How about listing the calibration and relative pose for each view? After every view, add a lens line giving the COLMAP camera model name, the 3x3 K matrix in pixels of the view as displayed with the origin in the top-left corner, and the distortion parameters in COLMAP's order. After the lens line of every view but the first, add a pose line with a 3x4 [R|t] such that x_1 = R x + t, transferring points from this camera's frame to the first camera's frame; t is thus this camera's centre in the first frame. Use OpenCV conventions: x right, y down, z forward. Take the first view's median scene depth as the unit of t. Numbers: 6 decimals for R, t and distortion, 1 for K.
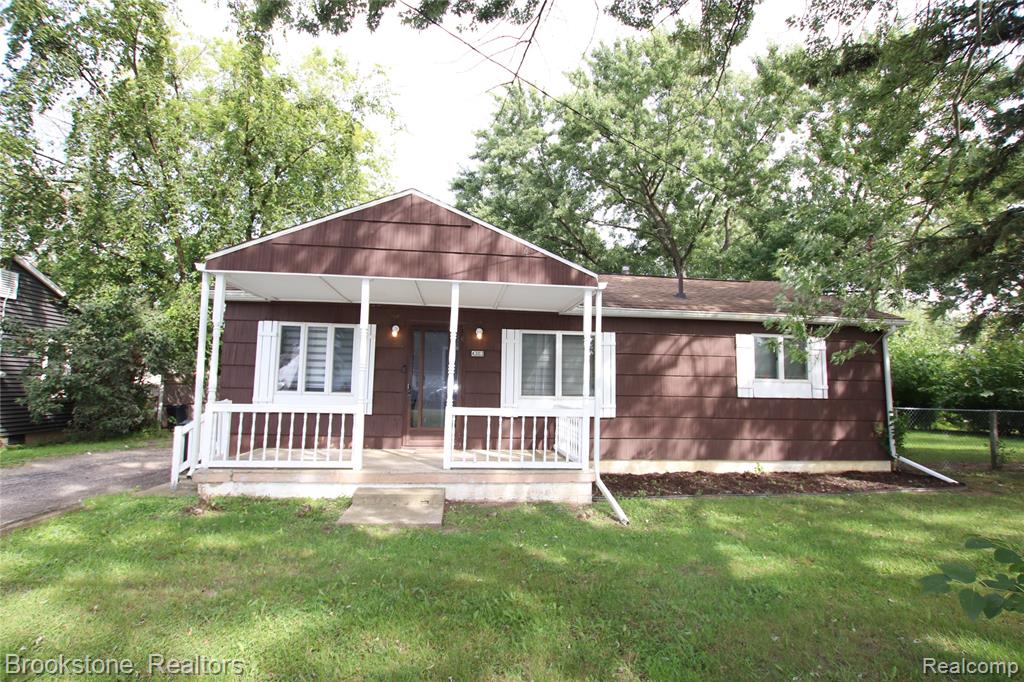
lens RADIAL K [[456.3, 0, 513.4], [0, 456.3, 347.9], [0, 0, 1]] dist [-0.015463, -0.000312]
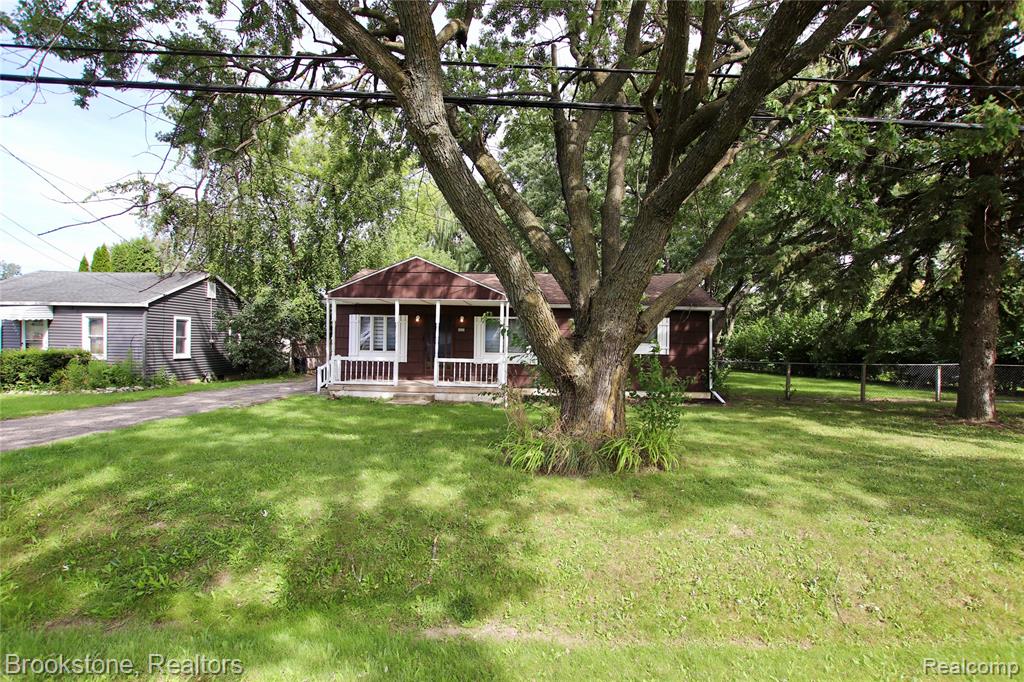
lens RADIAL K [[456.3, 0, 510.6], [0, 456.3, 338.5], [0, 0, 1]] dist [-0.015463, -0.000312]
pose [[0.989582, -0.002786, -0.143947, 0.410639], [0.013913, 0.996984, 0.076350, -0.097425], [0.143300, -0.077557, 0.986636, -0.850109]]
